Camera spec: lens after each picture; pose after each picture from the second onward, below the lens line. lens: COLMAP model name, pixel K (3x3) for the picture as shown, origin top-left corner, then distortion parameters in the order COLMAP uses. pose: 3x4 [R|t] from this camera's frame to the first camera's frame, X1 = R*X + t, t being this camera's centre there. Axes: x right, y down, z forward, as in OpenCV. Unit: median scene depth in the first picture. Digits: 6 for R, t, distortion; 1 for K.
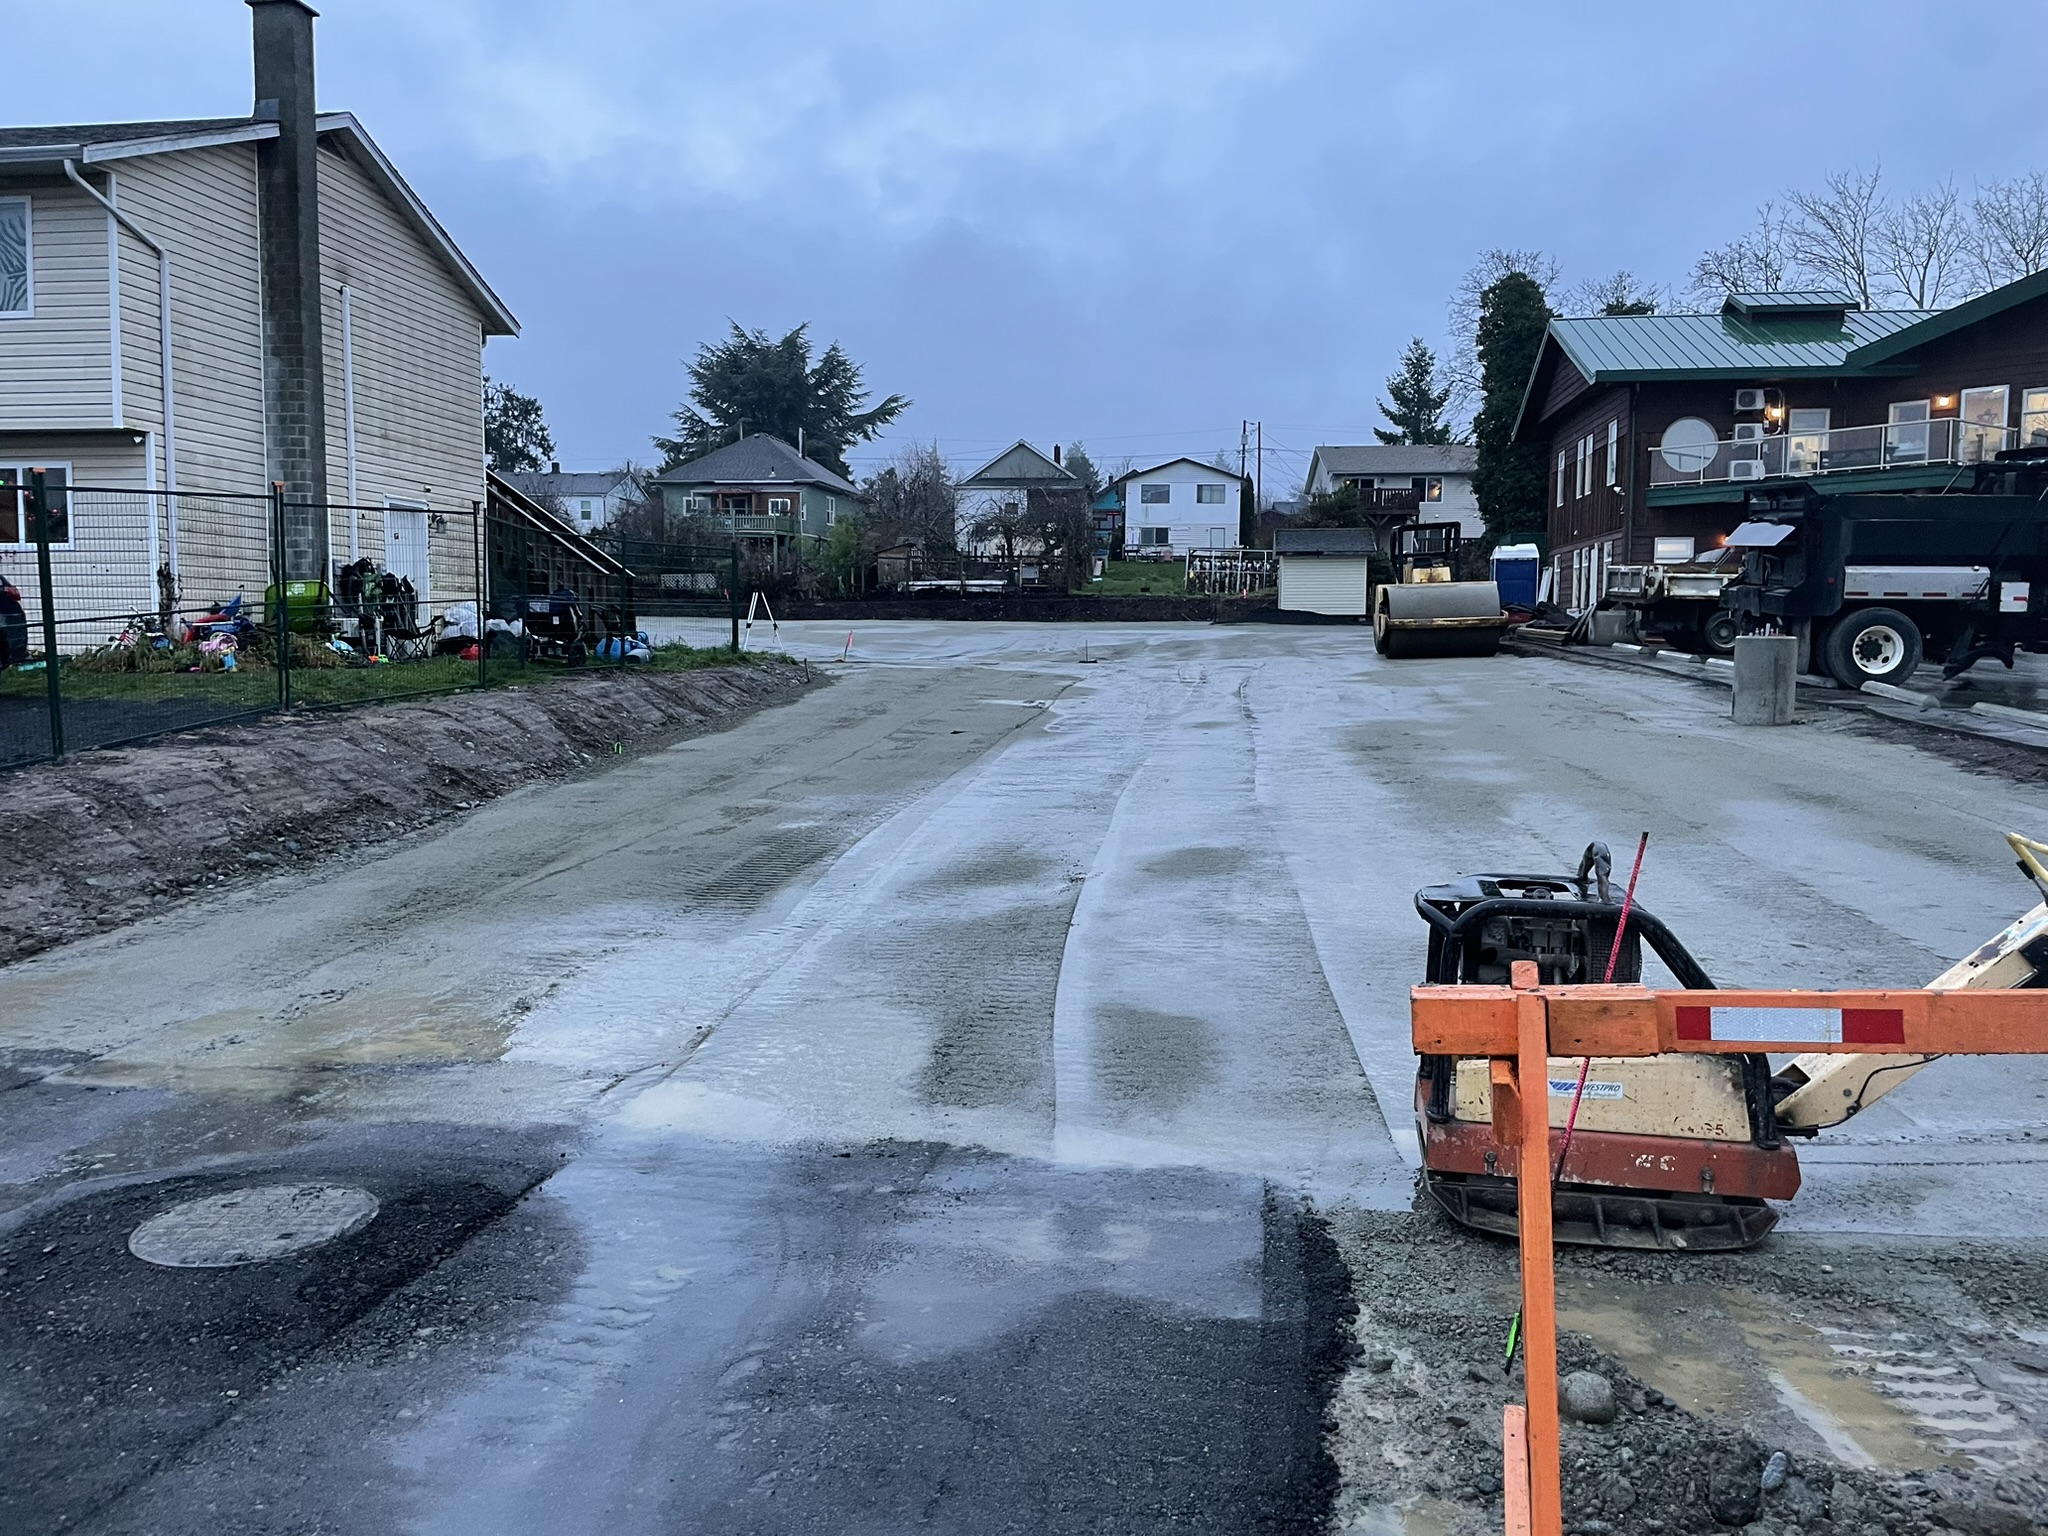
lens RADIAL K [[1561.7, 0, 1090.0], [0, 1561.7, 763.9], [0, 0, 1]] dist [0.059175, -0.078249]
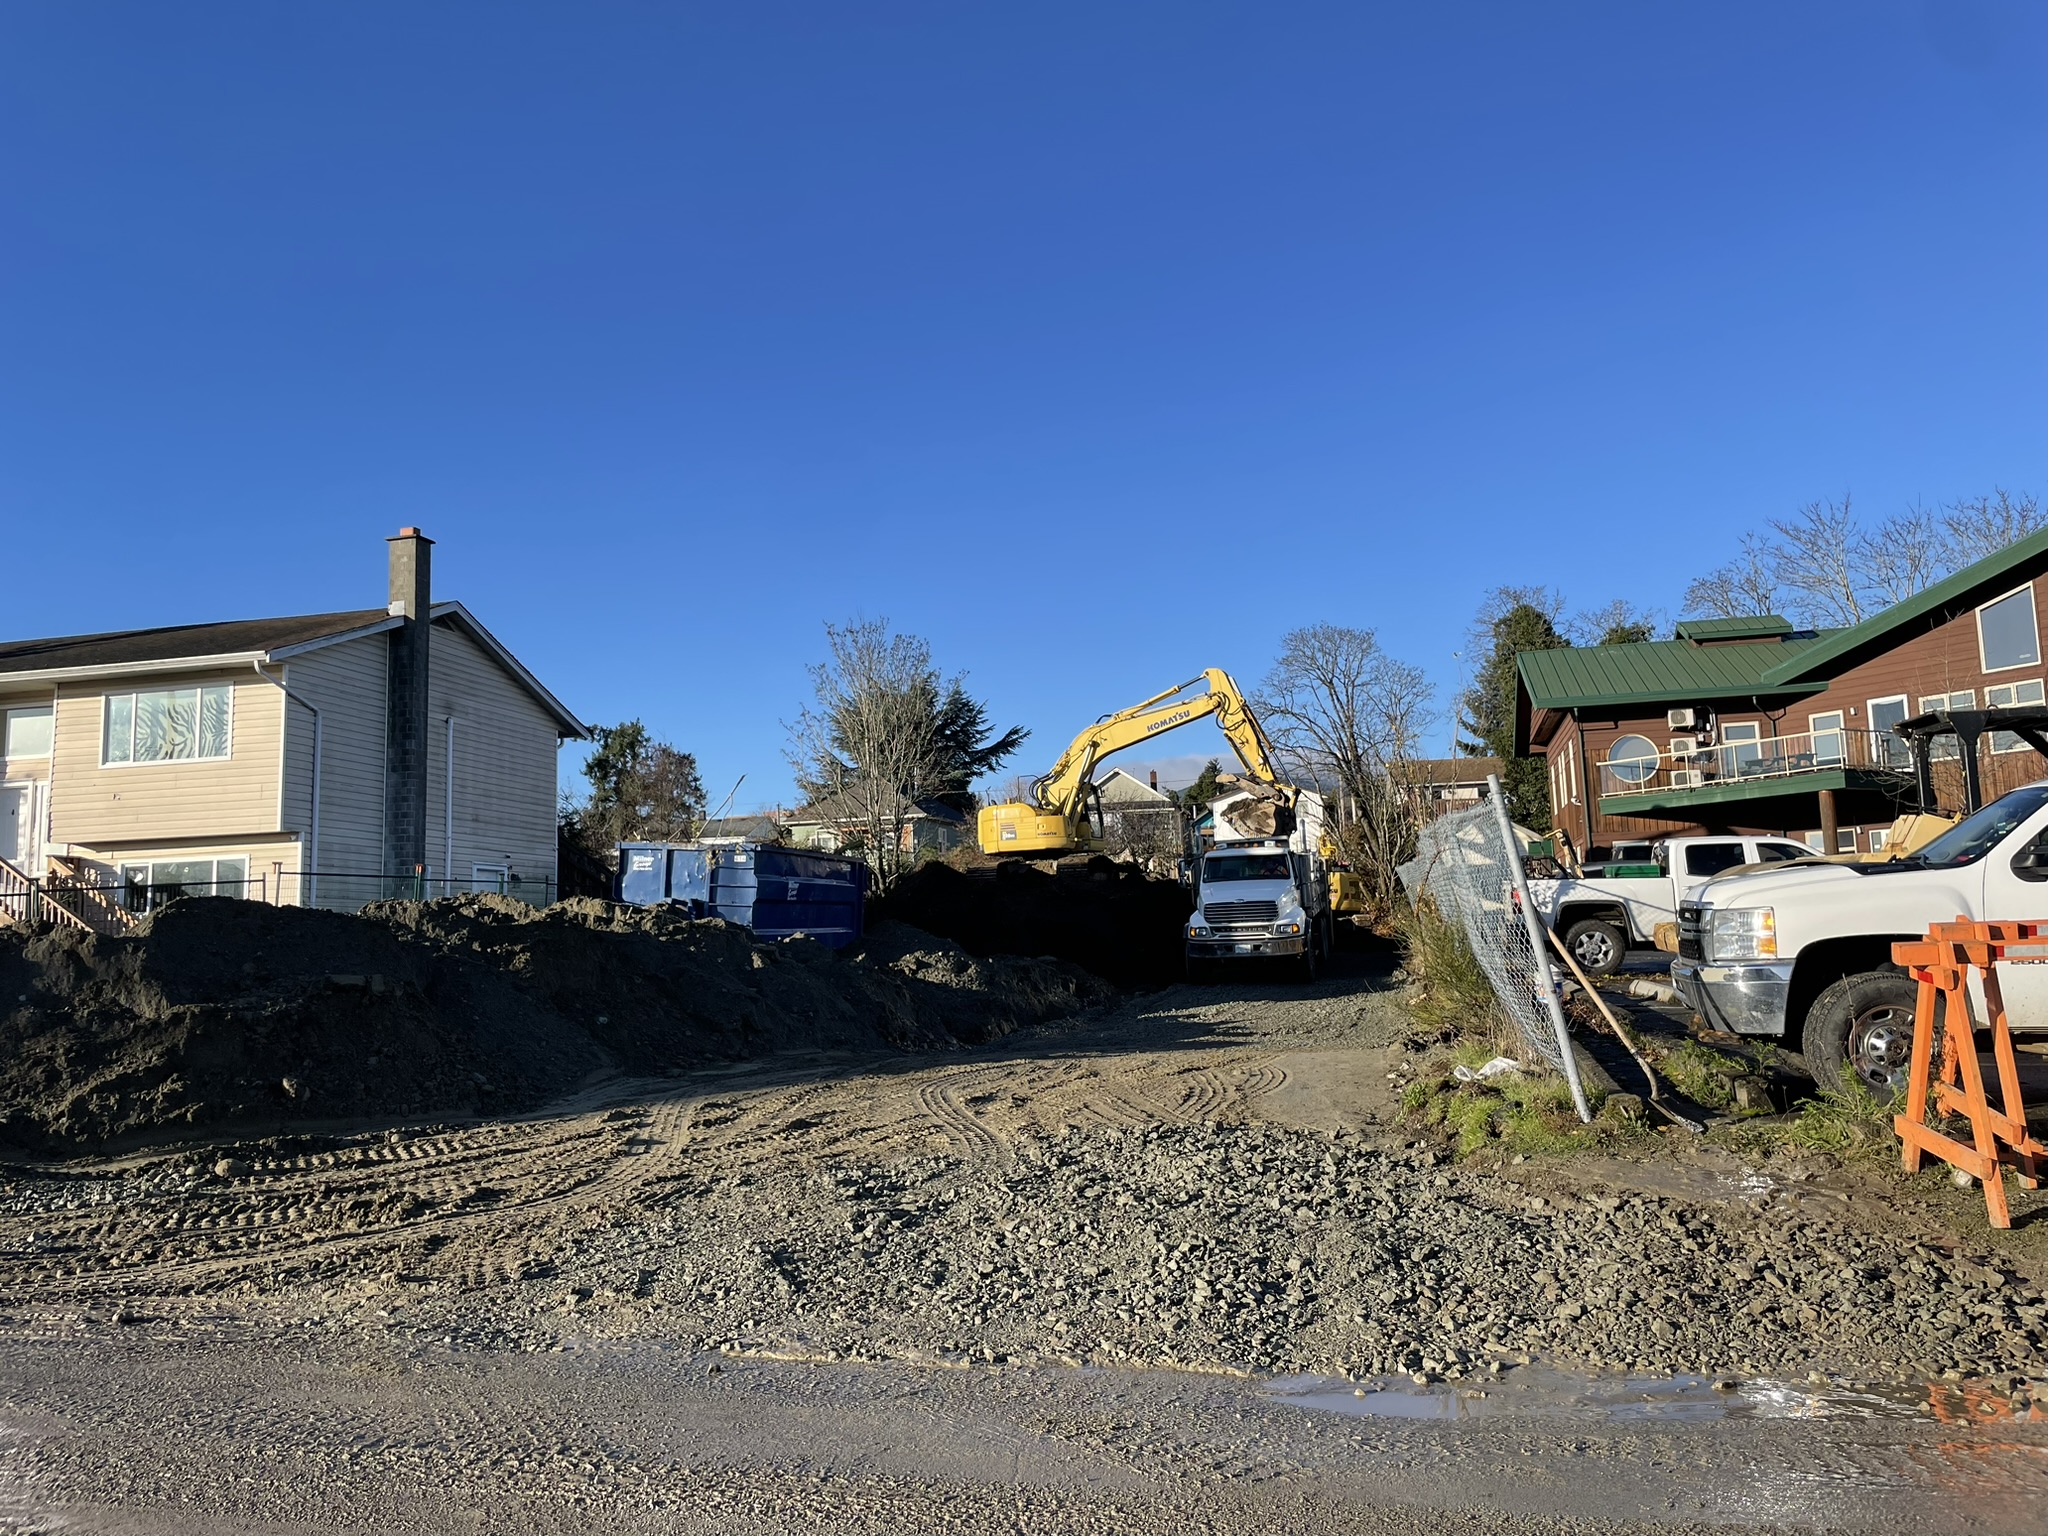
lens RADIAL K [[1561.7, 0, 1034.1], [0, 1561.7, 766.2], [0, 0, 1]] dist [0.059175, -0.078249]
pose [[0.989547, -0.047839, -0.136046, 0.228137], [0.020003, 0.979788, -0.199035, 0.028062], [0.142818, 0.194233, 0.970503, -0.271335]]
